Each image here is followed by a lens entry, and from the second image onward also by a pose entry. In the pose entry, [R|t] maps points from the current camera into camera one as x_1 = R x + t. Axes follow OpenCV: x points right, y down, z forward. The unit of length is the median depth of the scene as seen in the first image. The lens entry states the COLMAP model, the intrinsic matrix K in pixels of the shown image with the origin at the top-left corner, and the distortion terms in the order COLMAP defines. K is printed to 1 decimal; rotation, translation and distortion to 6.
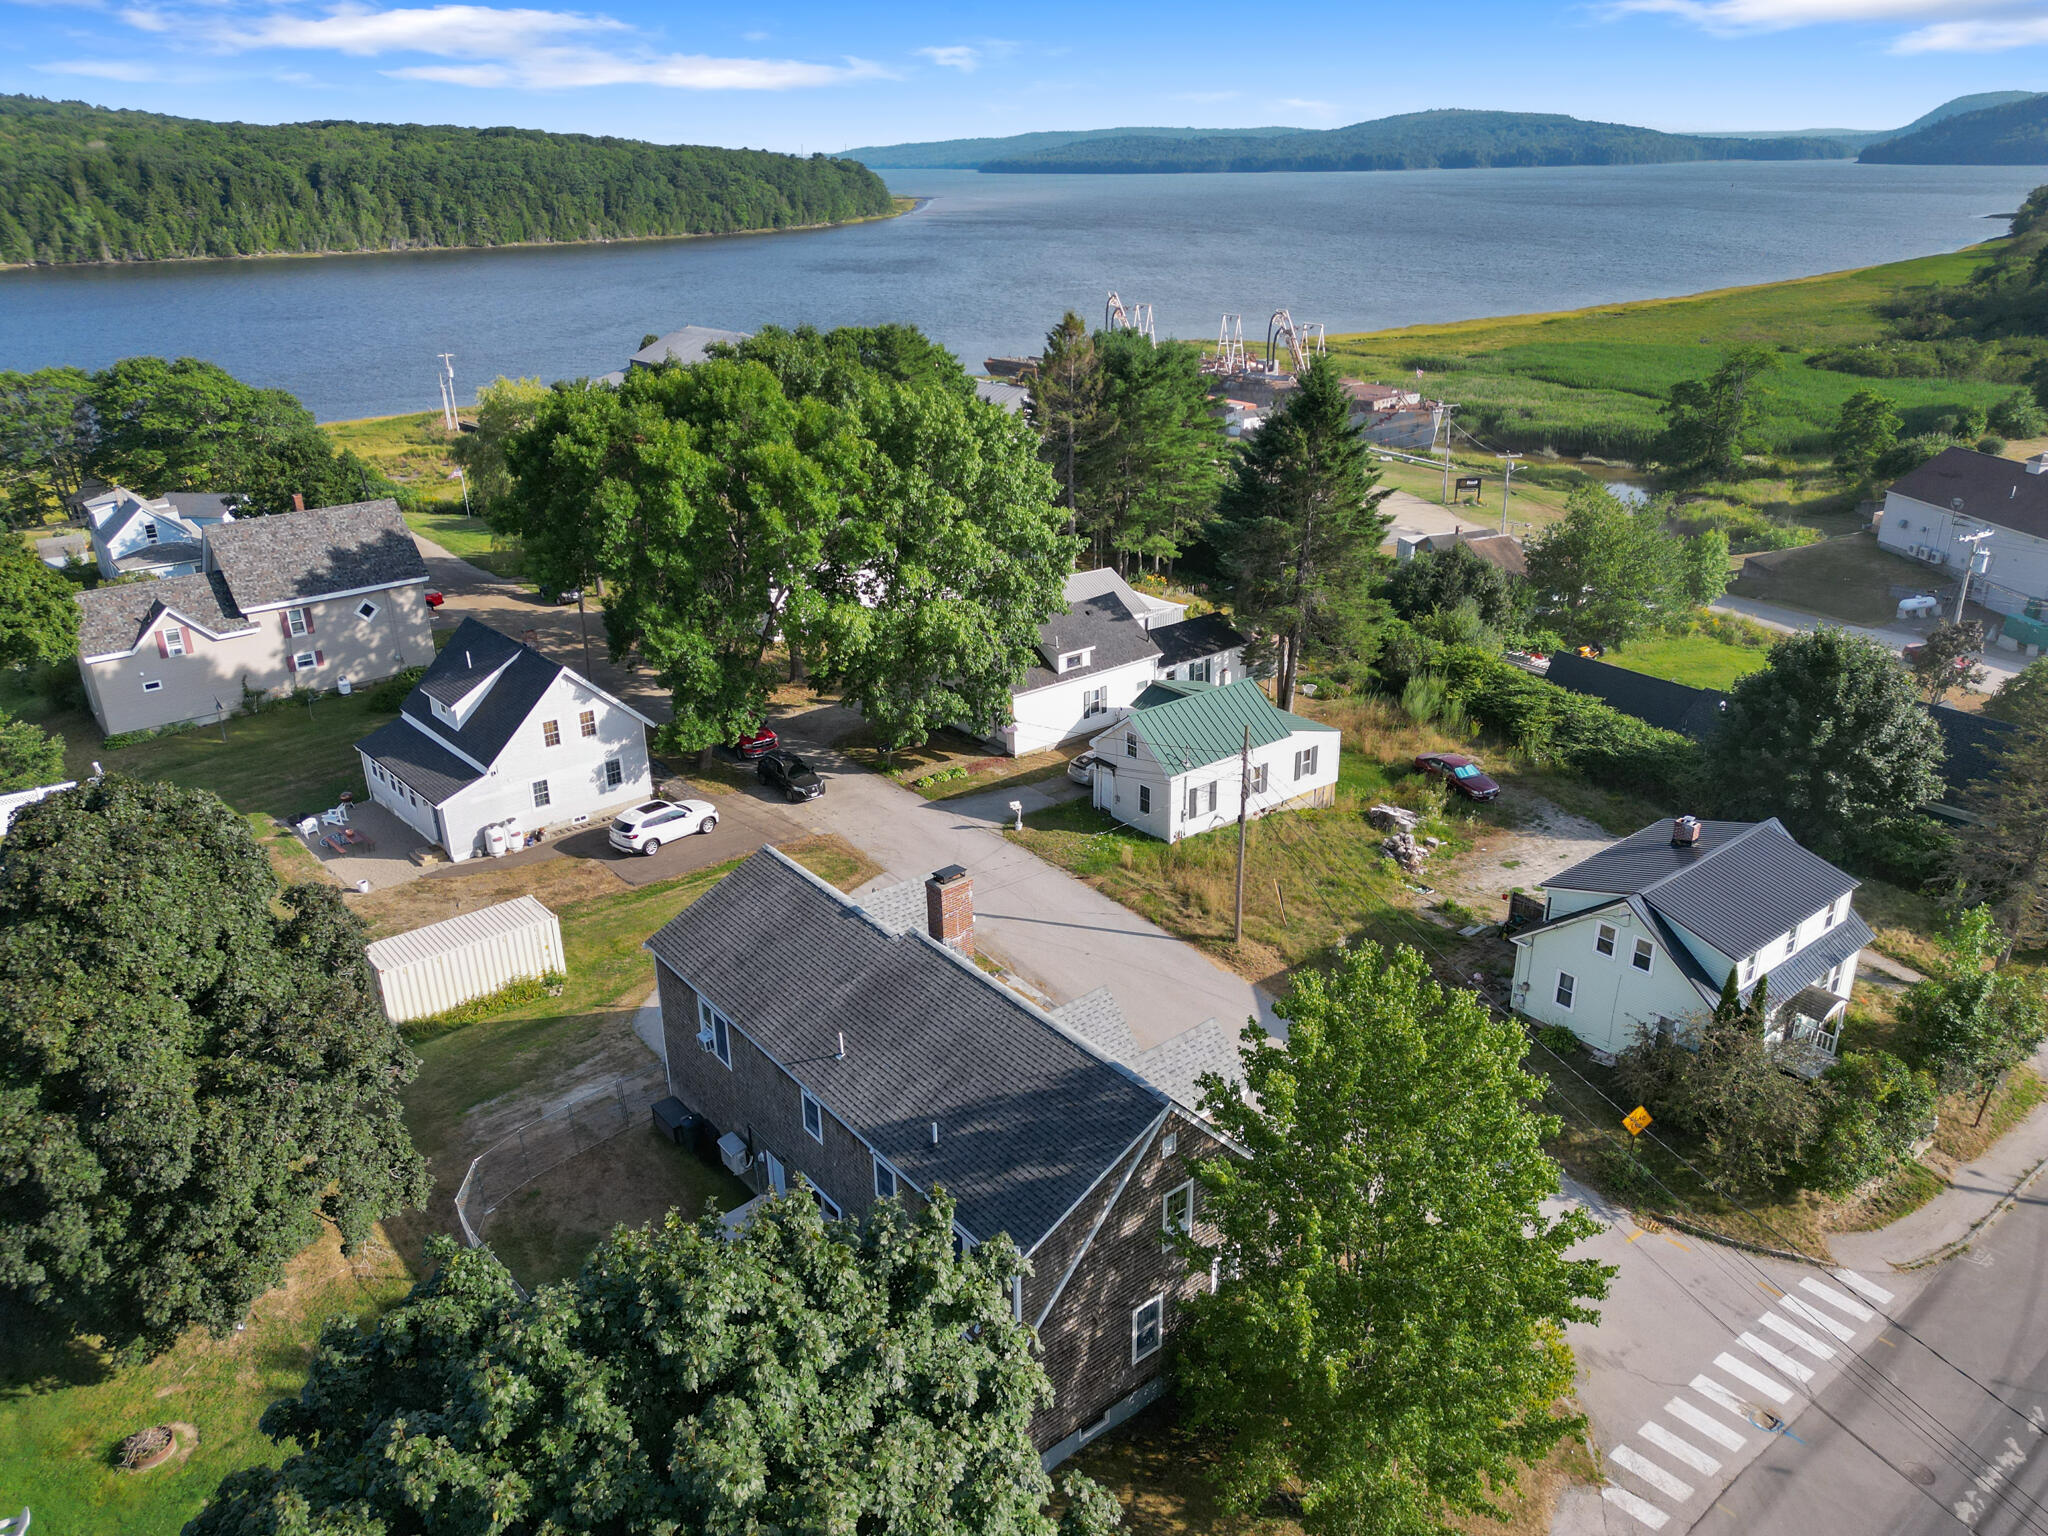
lens RADIAL K [[1457.6, 0, 1022.9], [0, 1457.6, 692.7], [0, 0, 1]] dist [0.080384, -0.099643]
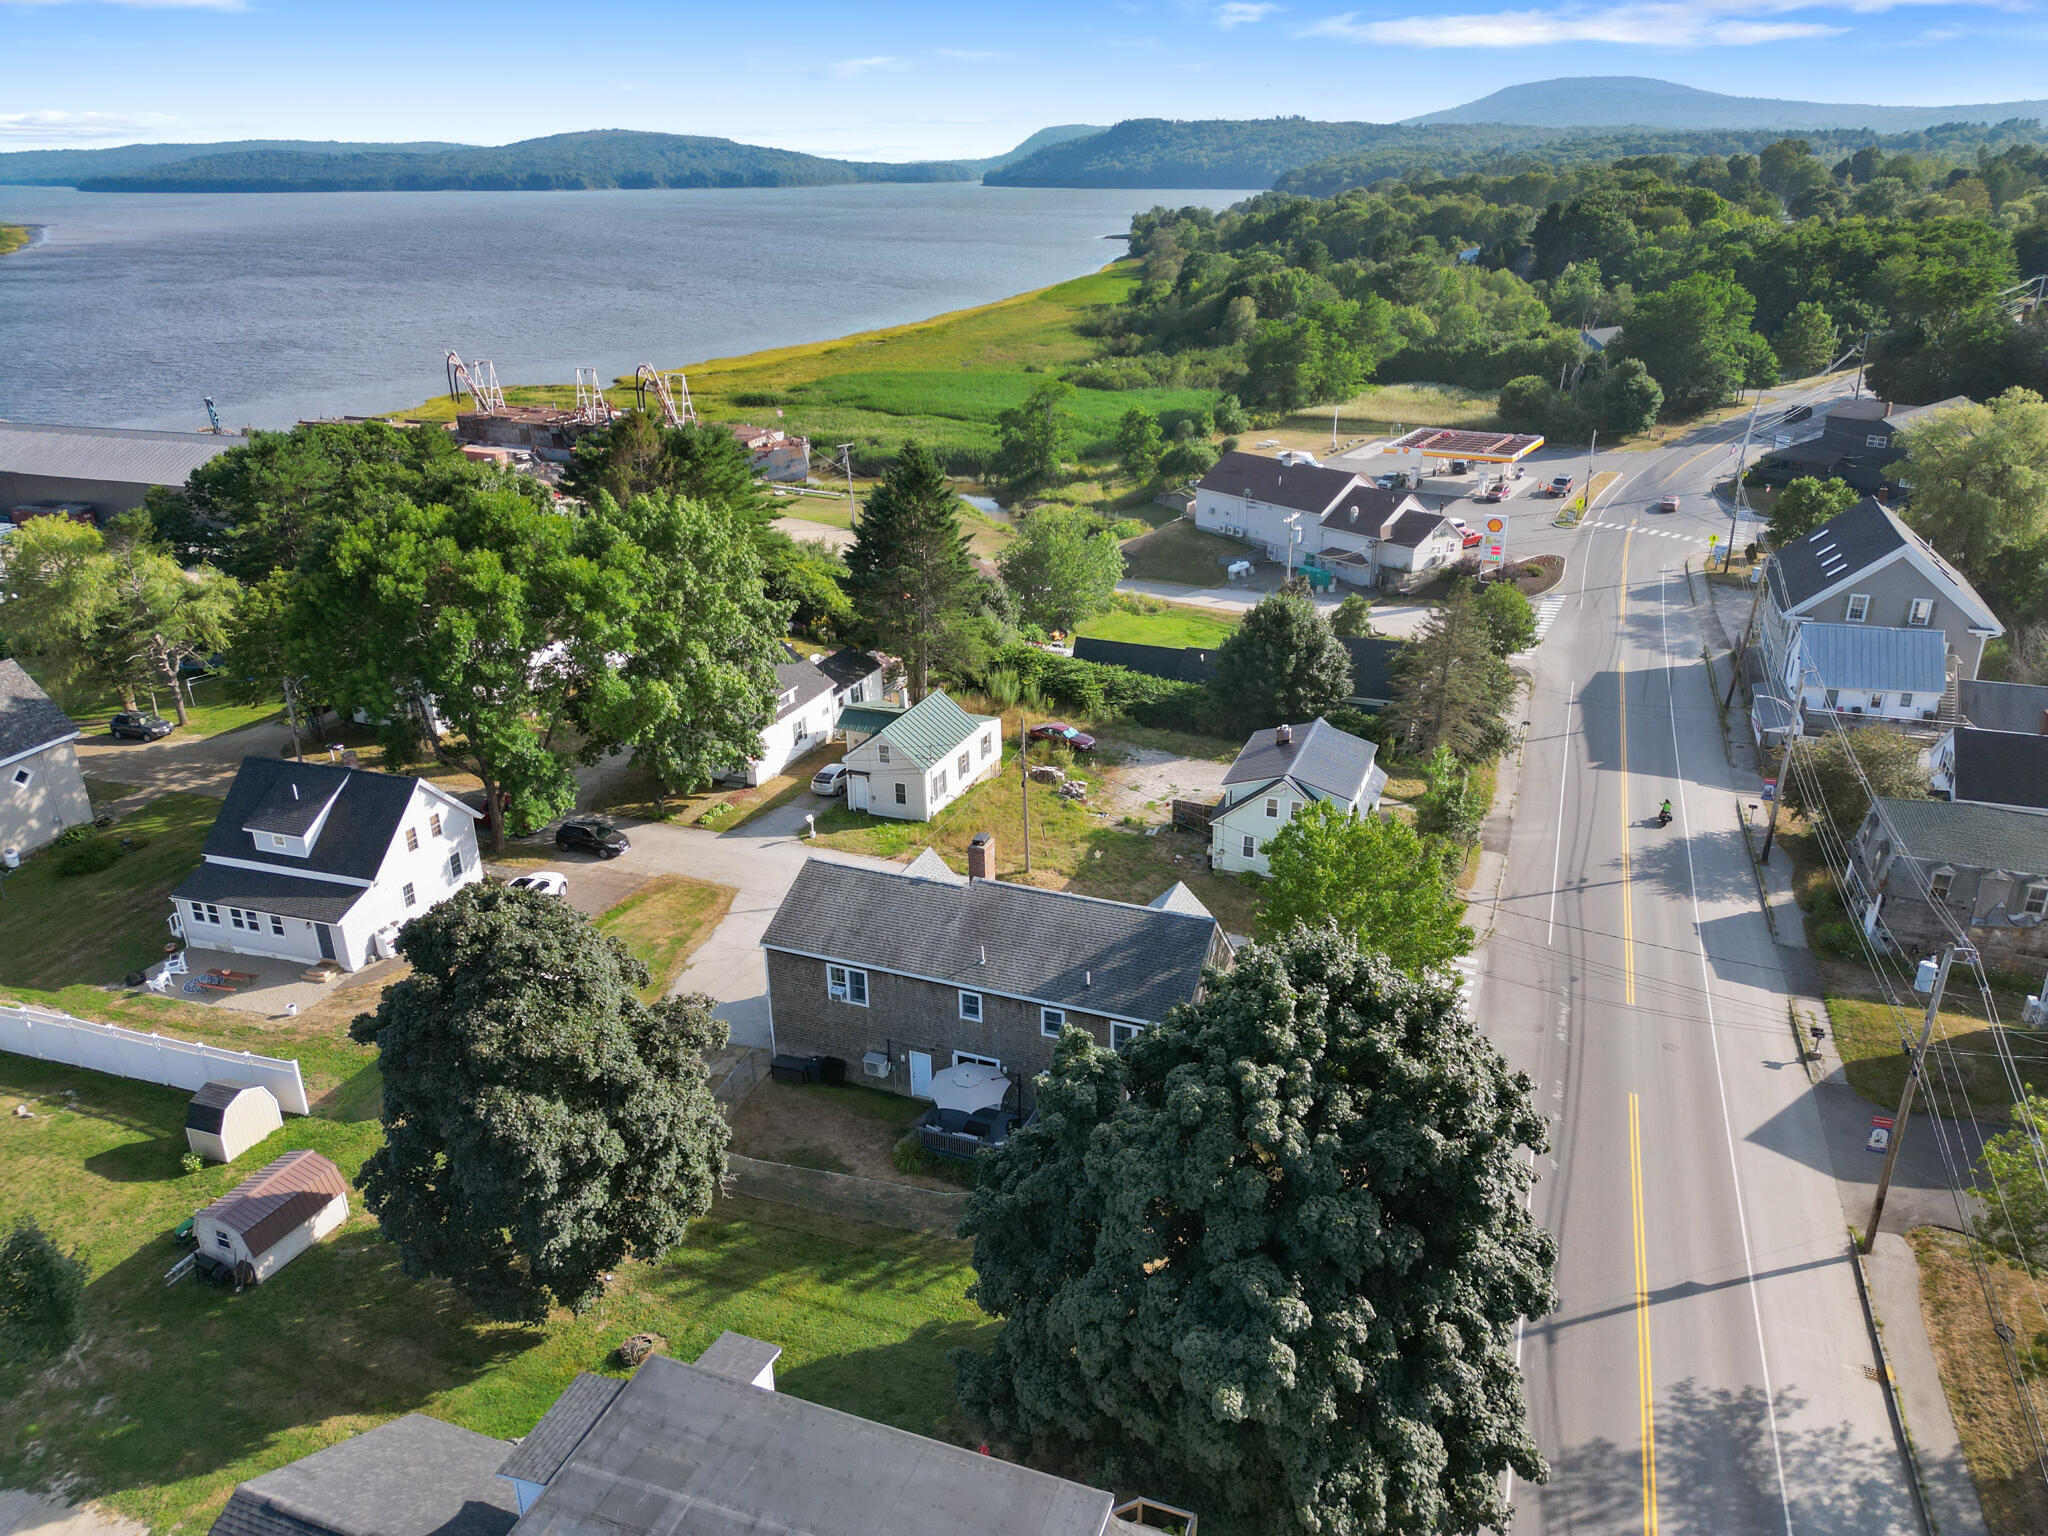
lens RADIAL K [[1457.6, 0, 1022.9], [0, 1457.6, 692.7], [0, 0, 1]] dist [0.080384, -0.099643]
pose [[0.869015, -0.164583, 0.466610, -0.373306], [0.169660, 0.985001, 0.031454, -0.034097], [-0.464788, 0.051831, 0.883904, -0.185879]]
